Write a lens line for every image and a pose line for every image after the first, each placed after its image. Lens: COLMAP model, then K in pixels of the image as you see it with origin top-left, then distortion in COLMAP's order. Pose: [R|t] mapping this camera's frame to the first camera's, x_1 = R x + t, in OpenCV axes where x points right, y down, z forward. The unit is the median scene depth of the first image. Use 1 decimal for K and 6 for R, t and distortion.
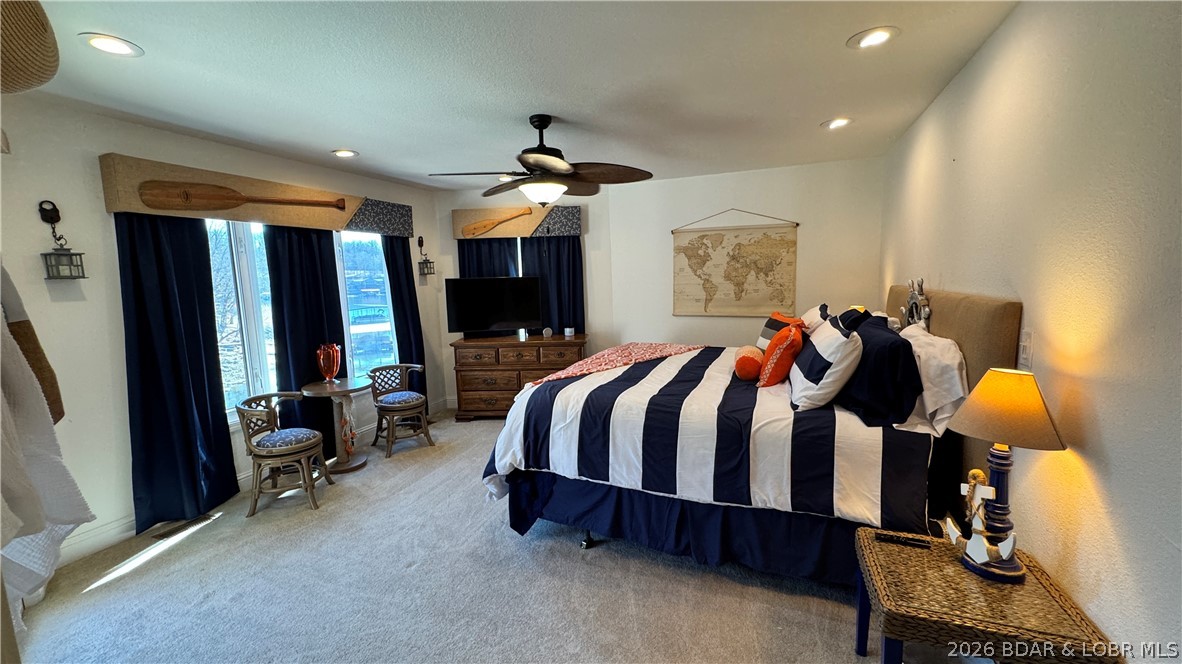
lens RADIAL K [[470.9, 0, 590.3], [0, 470.9, 333.9], [0, 0, 1]] dist [-0.002316, -0.000120]
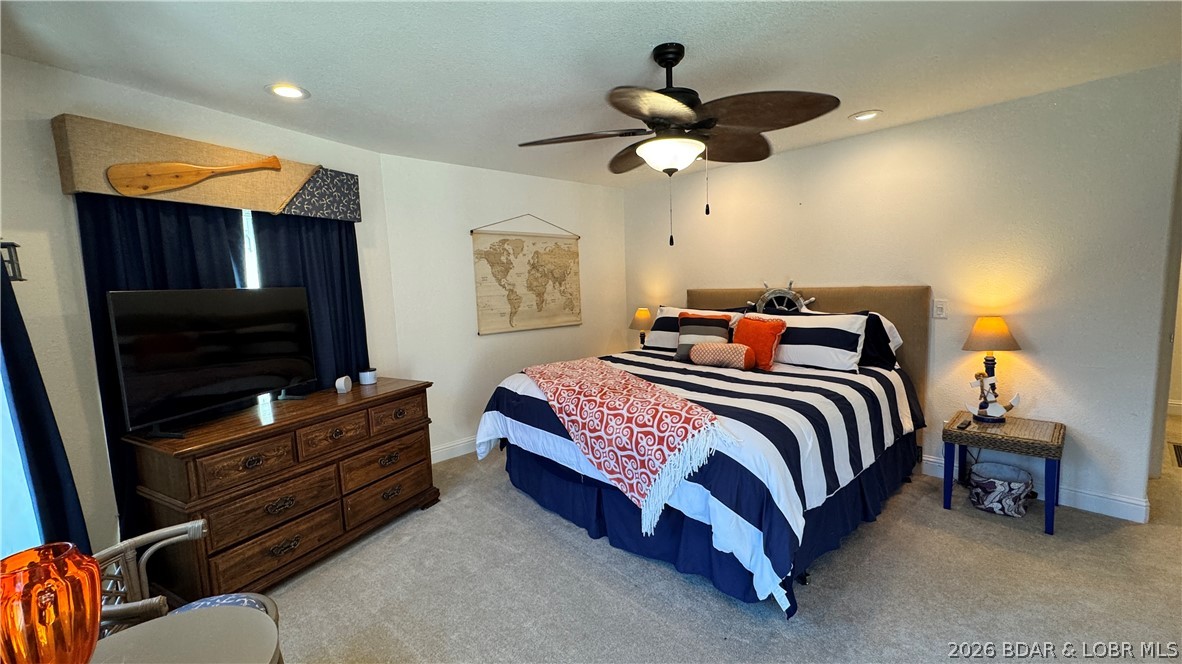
lens RADIAL K [[470.9, 0, 590.3], [0, 470.9, 333.9], [0, 0, 1]] dist [-0.002316, -0.000120]
pose [[0.426432, -0.088831, 0.900147, -0.498713], [0.137424, 0.989976, 0.032593, -0.043539], [-0.894019, 0.109803, 0.434365, 0.503604]]
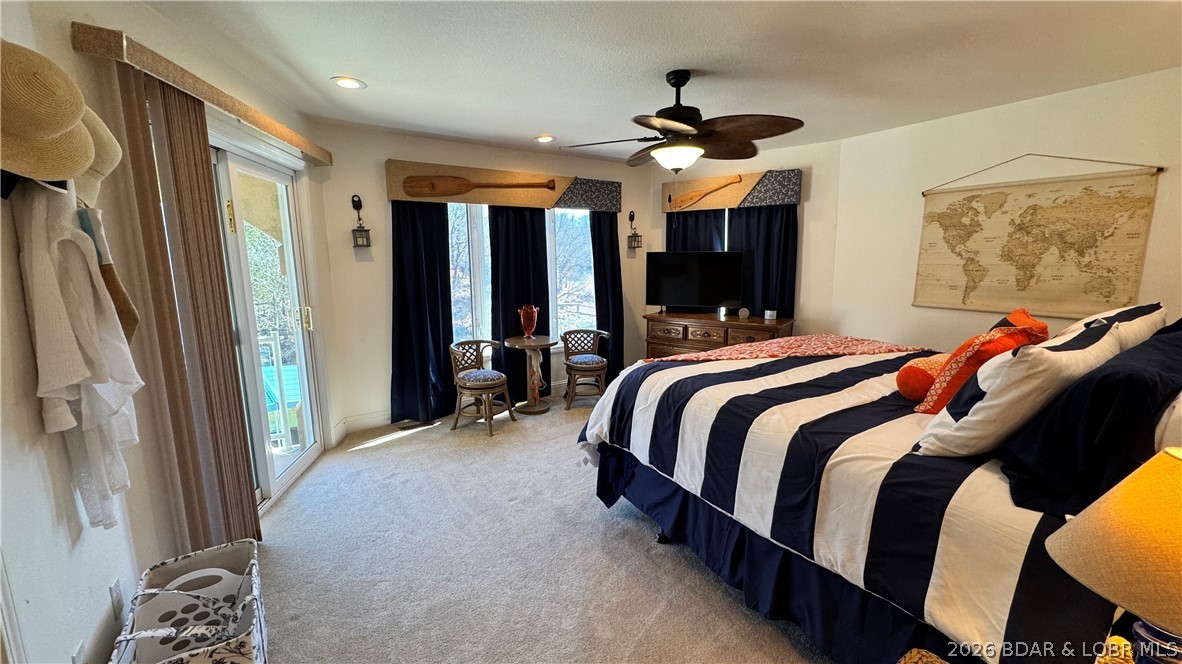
lens RADIAL K [[470.9, 0, 590.3], [0, 470.9, 333.9], [0, 0, 1]] dist [-0.002316, -0.000120]
pose [[0.818374, 0.112739, -0.563519, 0.193612], [-0.084388, 0.993514, 0.076213, -0.008177], [0.568456, -0.014816, 0.822580, 0.086297]]
